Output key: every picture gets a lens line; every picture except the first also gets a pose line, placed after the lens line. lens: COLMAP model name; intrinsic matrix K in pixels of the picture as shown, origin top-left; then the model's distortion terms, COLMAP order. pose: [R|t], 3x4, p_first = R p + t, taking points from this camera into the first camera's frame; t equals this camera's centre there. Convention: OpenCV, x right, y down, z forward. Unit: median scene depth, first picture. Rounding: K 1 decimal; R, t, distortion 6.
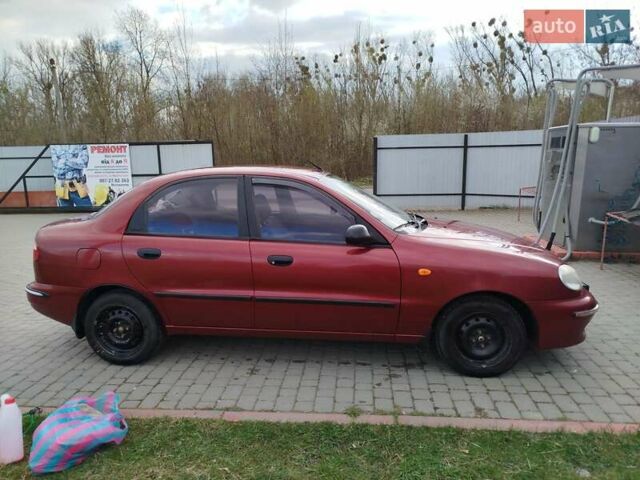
lens RADIAL K [[446.8, 0, 321.5], [0, 446.8, 239.6], [0, 0, 1]] dist [0.009973, 0.012251]
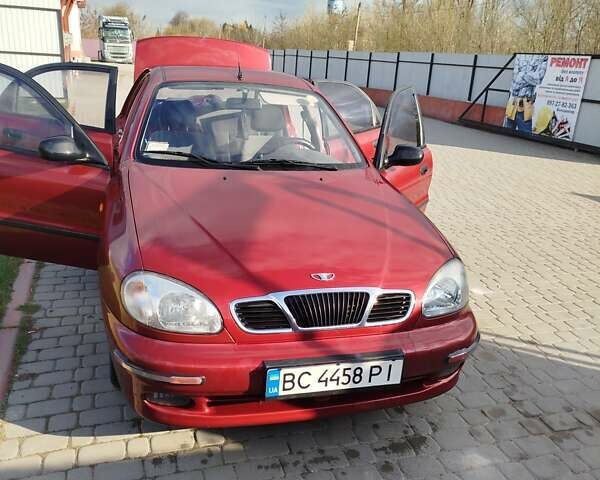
lens RADIAL K [[552.0, 0, 299.0], [0, 552.0, 246.4], [0, 0, 1]] dist [0.014550, 0.000000]
pose [[0.395590, 0.343099, -0.851934, 0.264481], [-0.243913, 0.933538, 0.262703, -0.044042], [0.885446, 0.103875, 0.452985, 0.191329]]
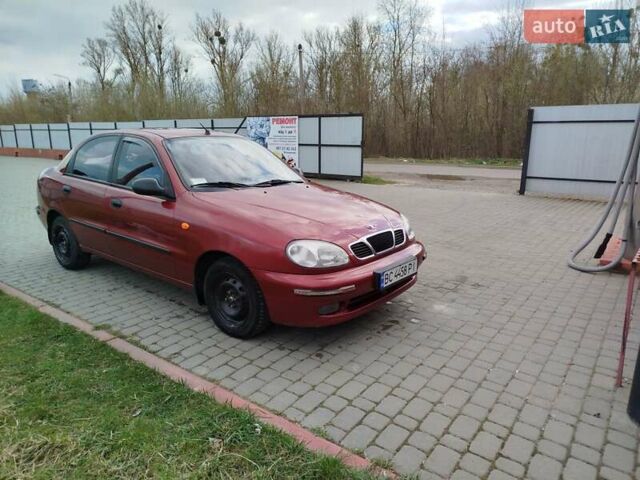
lens RADIAL K [[446.8, 0, 318.6], [0, 446.8, 239.0], [0, 0, 1]] dist [0.009973, 0.012251]
pose [[0.849974, 0.143928, -0.506782, 0.232262], [-0.118474, 0.989538, 0.082328, -0.005281], [0.513330, -0.009936, 0.858134, 0.050179]]
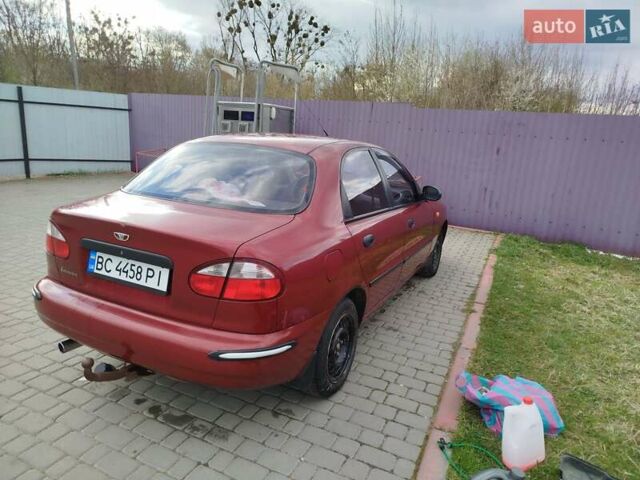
lens RADIAL K [[446.8, 0, 319.9], [0, 446.8, 239.2], [0, 0, 1]] dist [0.009973, 0.012251]
pose [[0.339666, -0.187681, 0.921631, -0.282965], [0.109458, 0.981118, 0.159454, -0.027617], [-0.934155, 0.046719, 0.353796, 0.184355]]
